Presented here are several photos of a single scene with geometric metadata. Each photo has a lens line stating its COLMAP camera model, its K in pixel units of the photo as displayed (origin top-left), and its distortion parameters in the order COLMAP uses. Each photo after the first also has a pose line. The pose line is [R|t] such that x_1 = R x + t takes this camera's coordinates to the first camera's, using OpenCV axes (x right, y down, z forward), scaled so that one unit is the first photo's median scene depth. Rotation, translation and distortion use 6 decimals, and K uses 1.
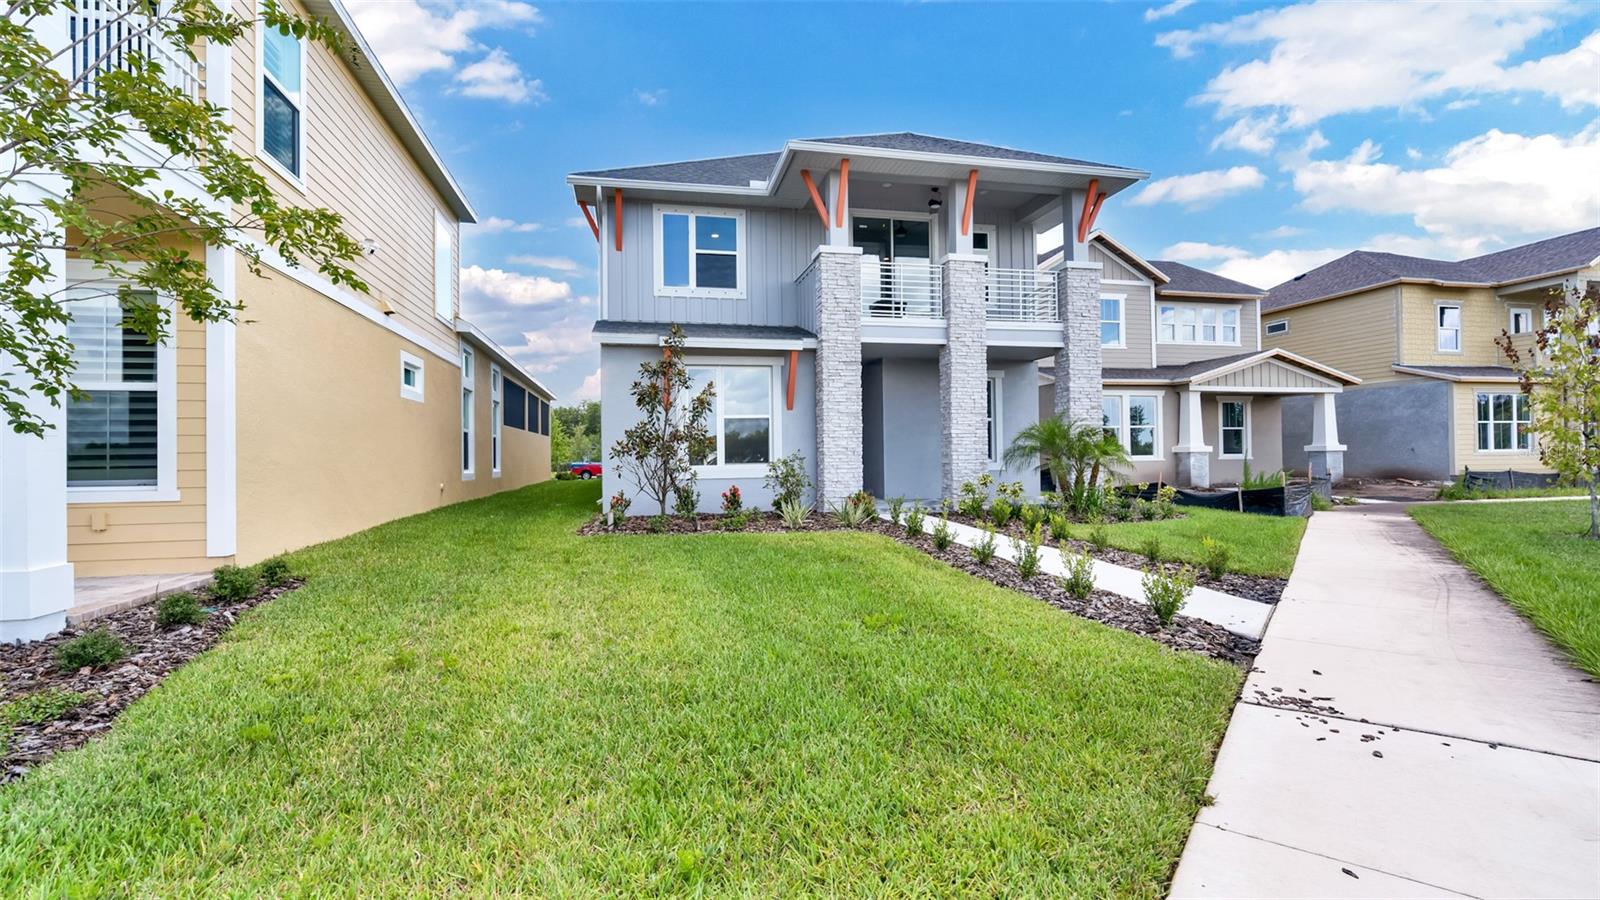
lens RADIAL K [[742.3, 0, 800.0], [0, 742.3, 450.0], [0, 0, 1]] dist [-0.001048, -0.000047]
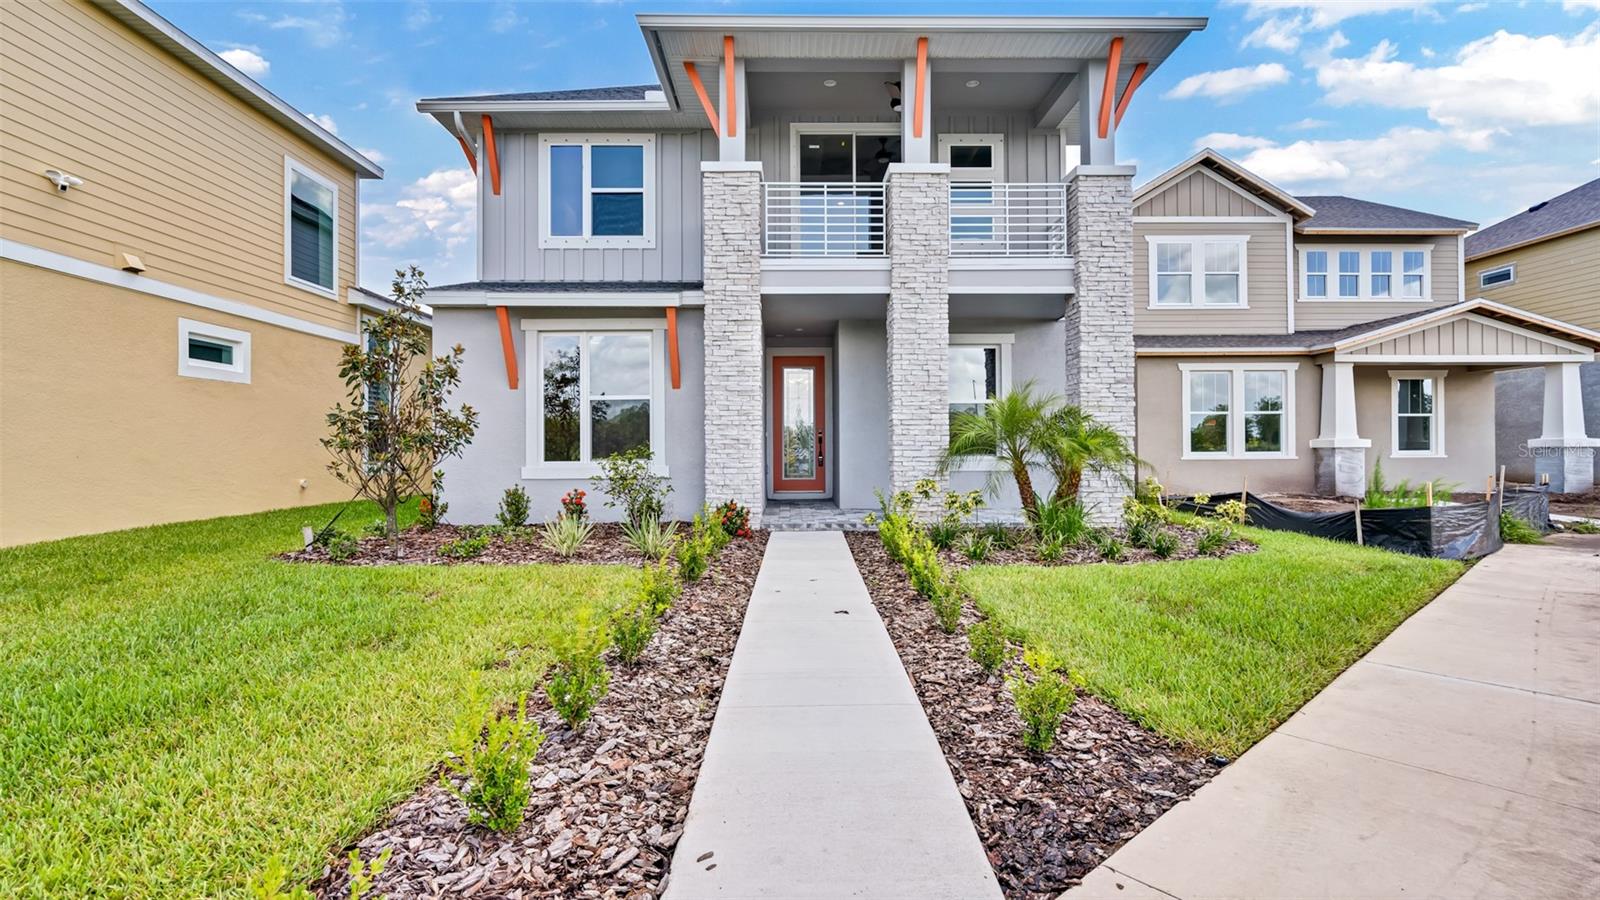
lens RADIAL K [[748.8, 0, 800.0], [0, 748.8, 450.0], [0, 0, 1]] dist [0.001309, -0.000400]
pose [[0.977946, 0.006652, -0.208751, 0.229937], [-0.004493, 0.999931, 0.010814, -0.000473], [0.208809, -0.009637, 0.977909, 0.245972]]
